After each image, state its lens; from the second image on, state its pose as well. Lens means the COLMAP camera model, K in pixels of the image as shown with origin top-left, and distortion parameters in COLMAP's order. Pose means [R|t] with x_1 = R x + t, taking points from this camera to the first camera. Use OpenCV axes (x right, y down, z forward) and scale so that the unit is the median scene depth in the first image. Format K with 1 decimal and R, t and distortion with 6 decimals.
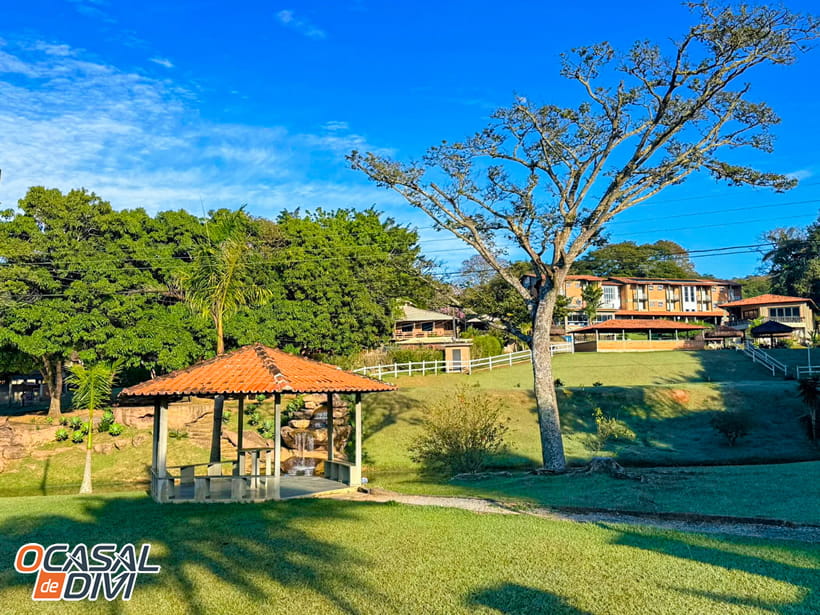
lens RADIAL K [[848.7, 0, 411.2], [0, 848.7, 307.5], [0, 0, 1]] dist [-0.016565, 0.000000]
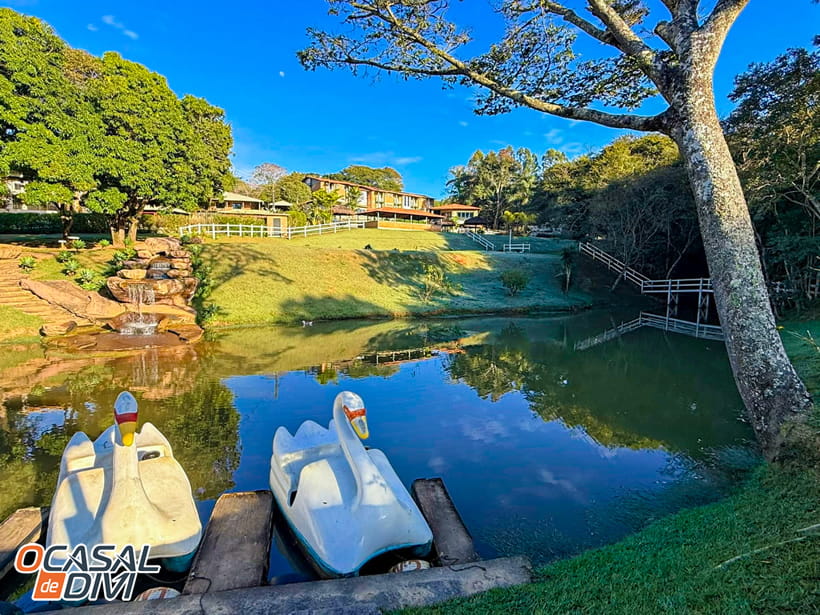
lens RADIAL K [[429.6, 0, 410.4], [0, 429.6, 309.6], [0, 0, 1]] dist [-0.007320, -0.001709]
pose [[0.897181, -0.023619, 0.441032, -0.063278], [-0.064392, 0.980904, 0.183523, 0.067180], [-0.436944, -0.193052, 0.878527, 0.433162]]
